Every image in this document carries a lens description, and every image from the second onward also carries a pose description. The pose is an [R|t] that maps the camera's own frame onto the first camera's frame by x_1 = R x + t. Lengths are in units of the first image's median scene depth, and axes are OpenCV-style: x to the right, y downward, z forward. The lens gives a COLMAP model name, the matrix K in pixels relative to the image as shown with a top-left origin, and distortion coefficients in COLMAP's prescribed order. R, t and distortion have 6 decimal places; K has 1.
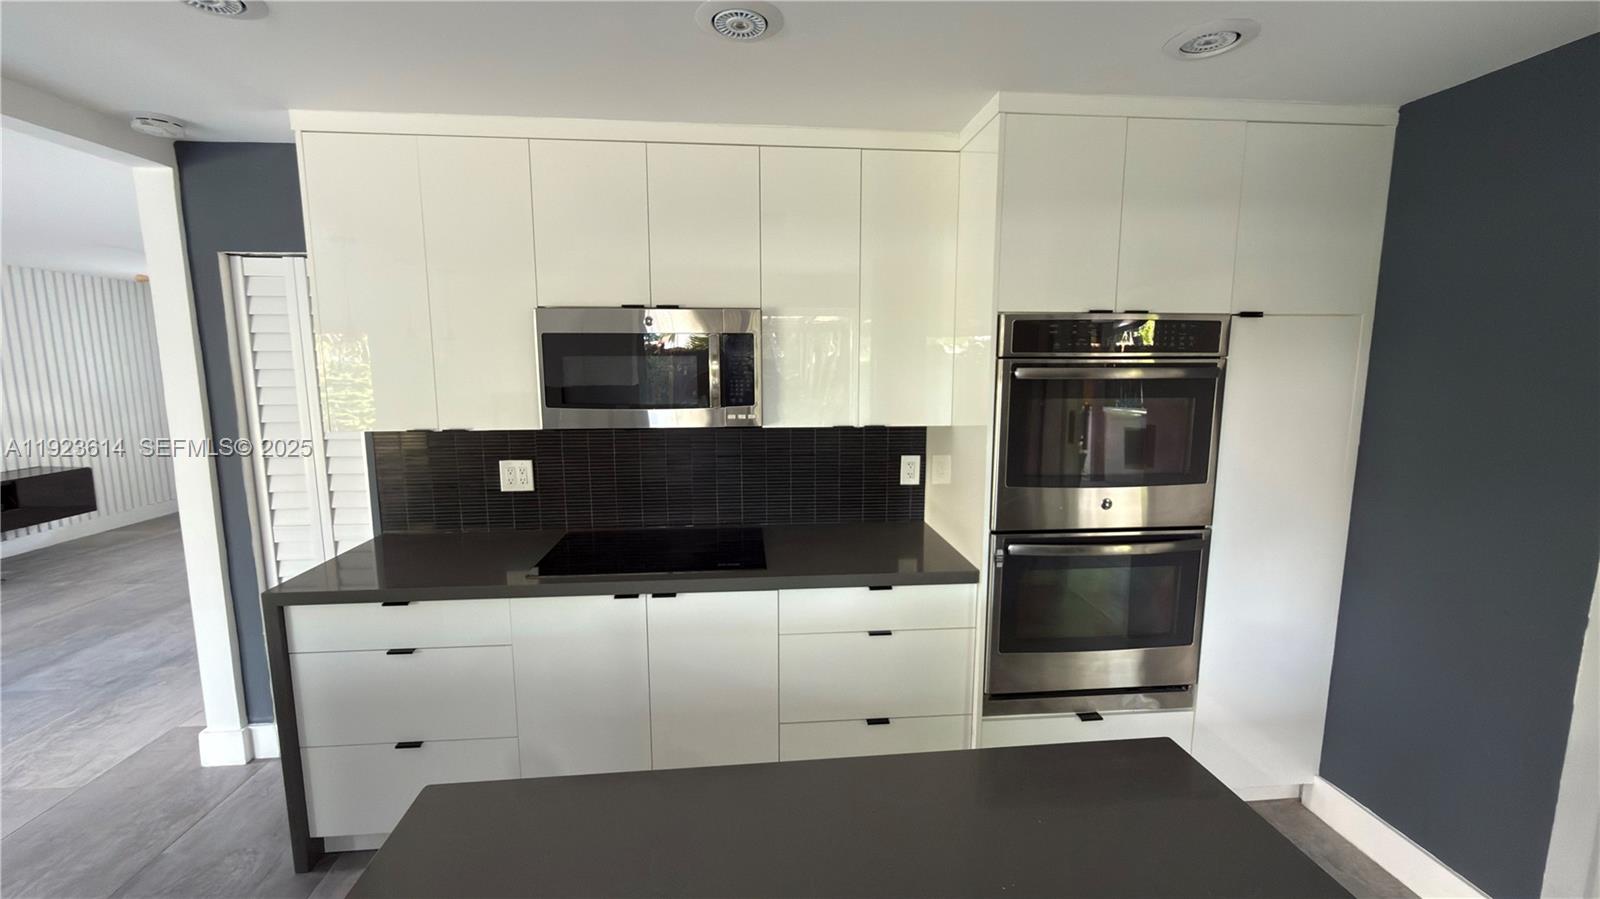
lens RADIAL K [[636.8, 0, 804.2], [0, 636.8, 452.7], [0, 0, 1]] dist [0.001660, 0.000588]
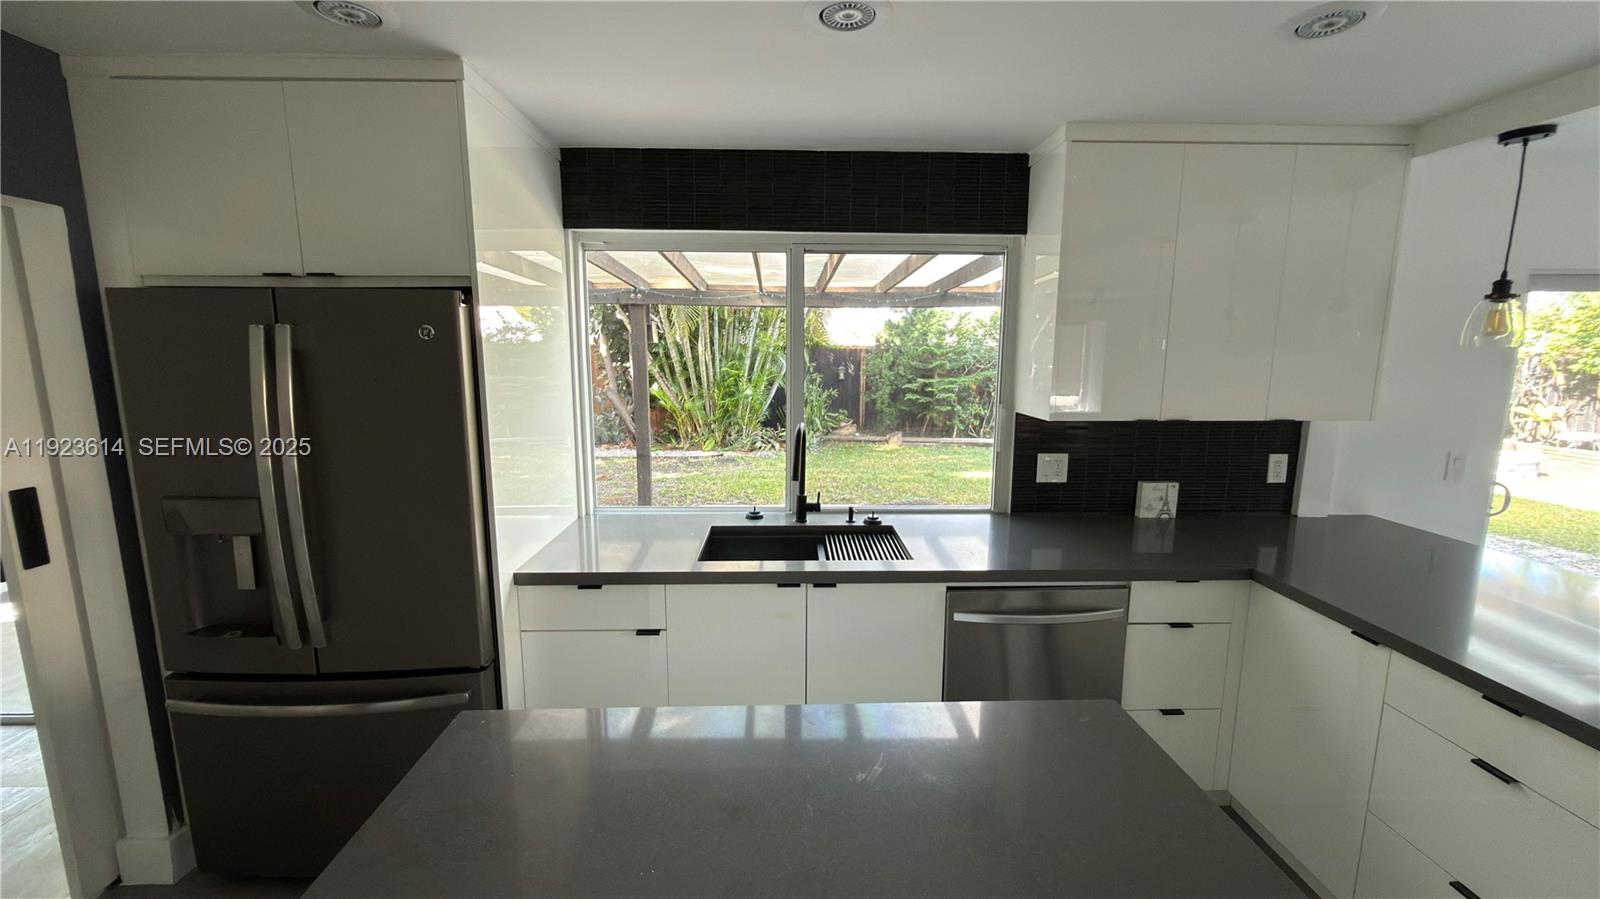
lens RADIAL K [[636.8, 0, 803.6], [0, 636.8, 453.8], [0, 0, 1]] dist [0.001660, 0.000588]
pose [[0.997881, 0.012972, -0.063758, -0.351092], [-0.012344, 0.999871, 0.010233, 0.001983], [0.063883, -0.009424, 0.997913, -0.049743]]
